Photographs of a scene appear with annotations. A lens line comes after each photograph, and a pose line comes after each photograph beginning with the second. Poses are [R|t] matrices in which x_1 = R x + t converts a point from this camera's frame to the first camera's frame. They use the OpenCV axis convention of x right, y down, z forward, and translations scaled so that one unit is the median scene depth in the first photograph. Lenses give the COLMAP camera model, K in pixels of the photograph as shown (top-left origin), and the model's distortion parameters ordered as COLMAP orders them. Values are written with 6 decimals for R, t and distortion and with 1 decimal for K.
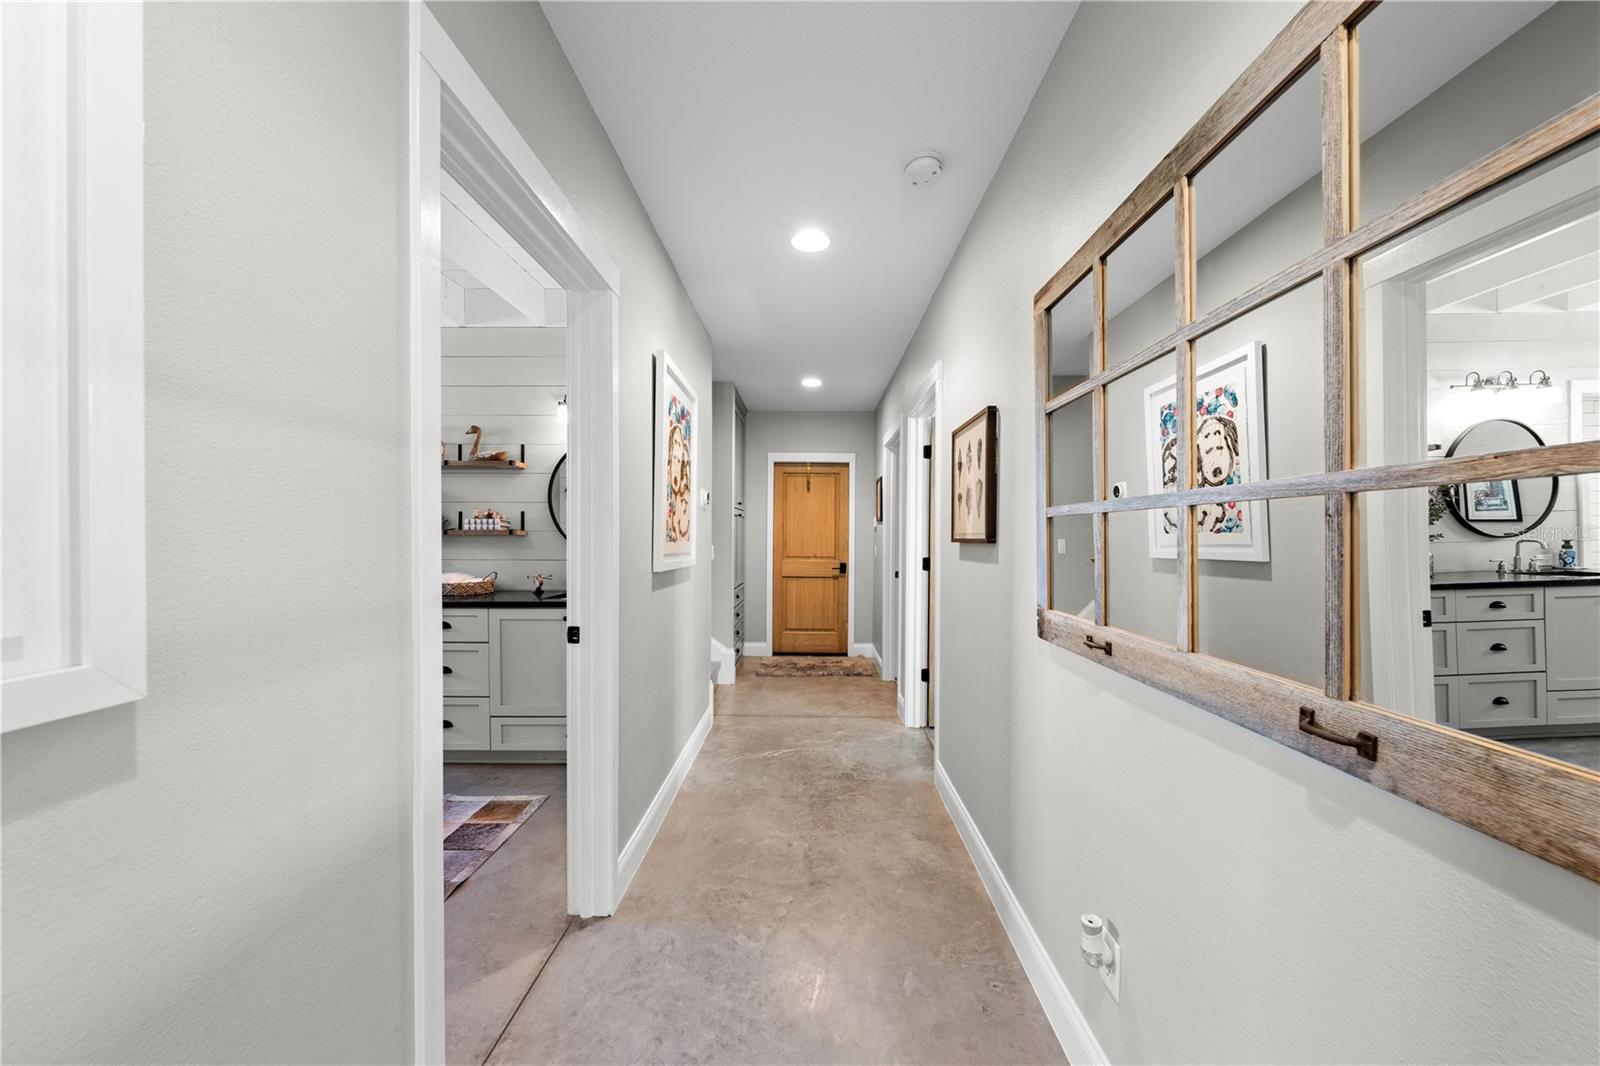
lens RADIAL K [[541.4, 0, 802.8], [0, 541.4, 526.6], [0, 0, 1]] dist [-0.000536, -0.000068]
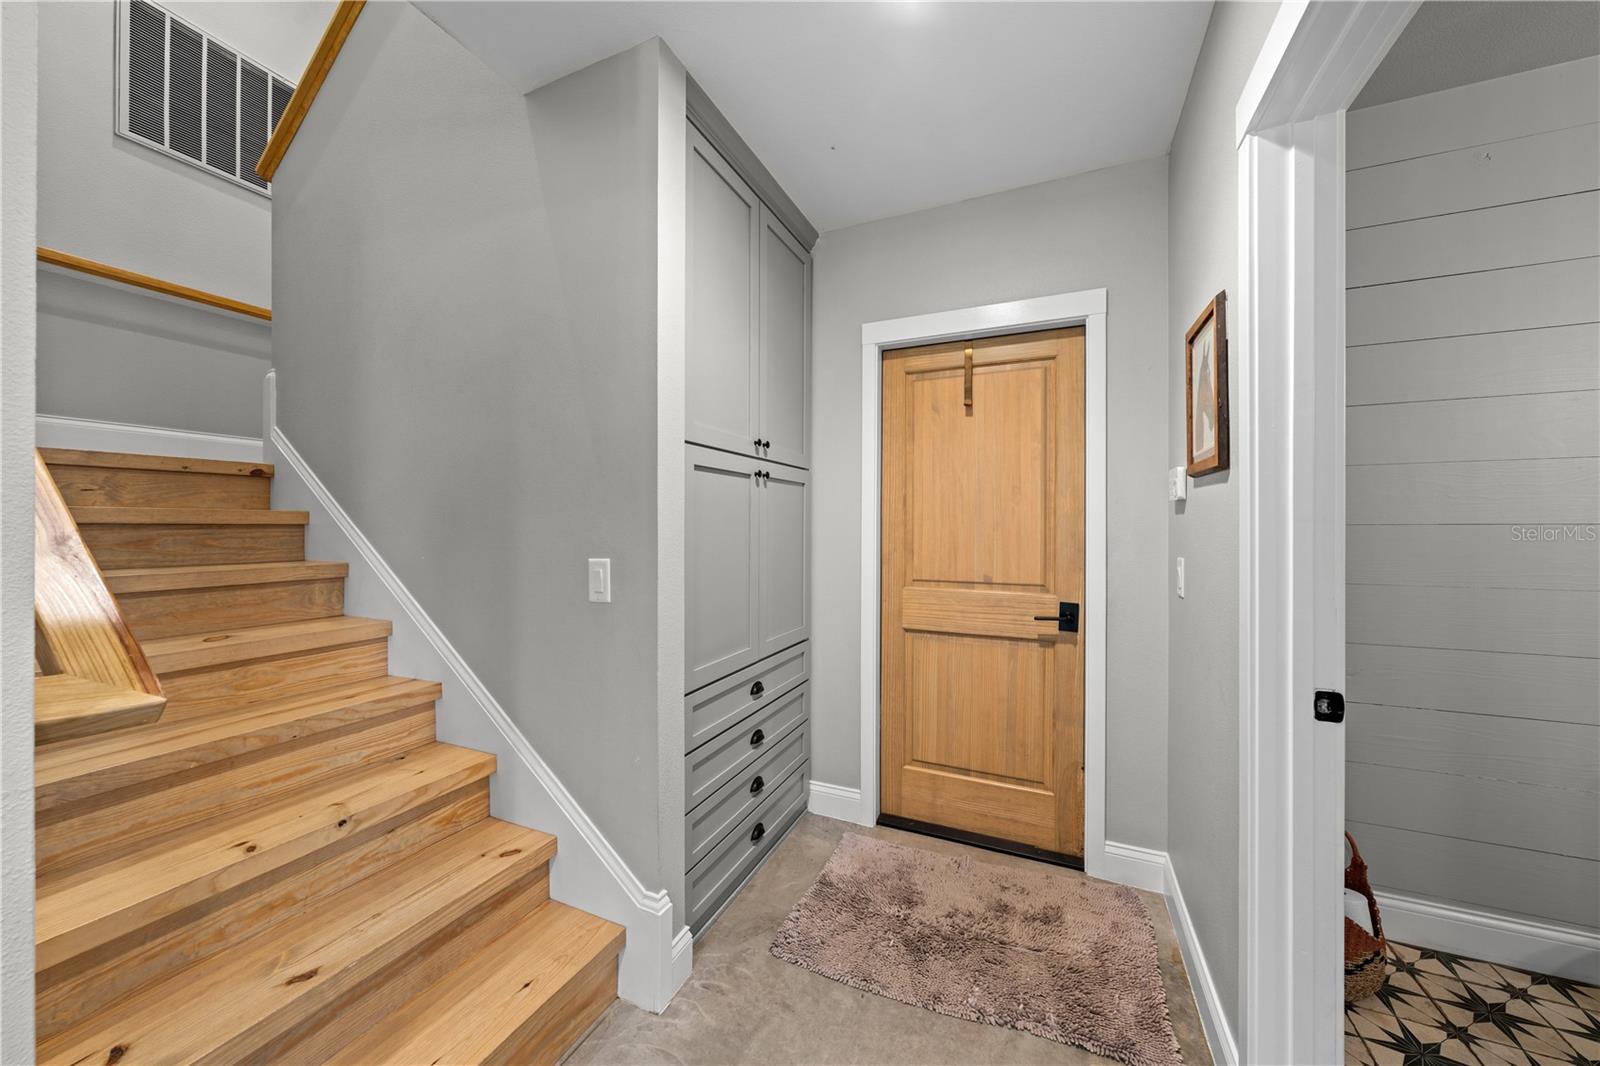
lens RADIAL K [[555.6, 0, 798.6], [0, 555.6, 521.2], [0, 0, 1]] dist [0.000594, 0.000017]
pose [[0.920666, -0.007236, -0.390285, 0.053338], [0.009771, 0.999942, 0.004512, 0.009290], [0.390229, -0.007968, 0.920683, 0.589250]]
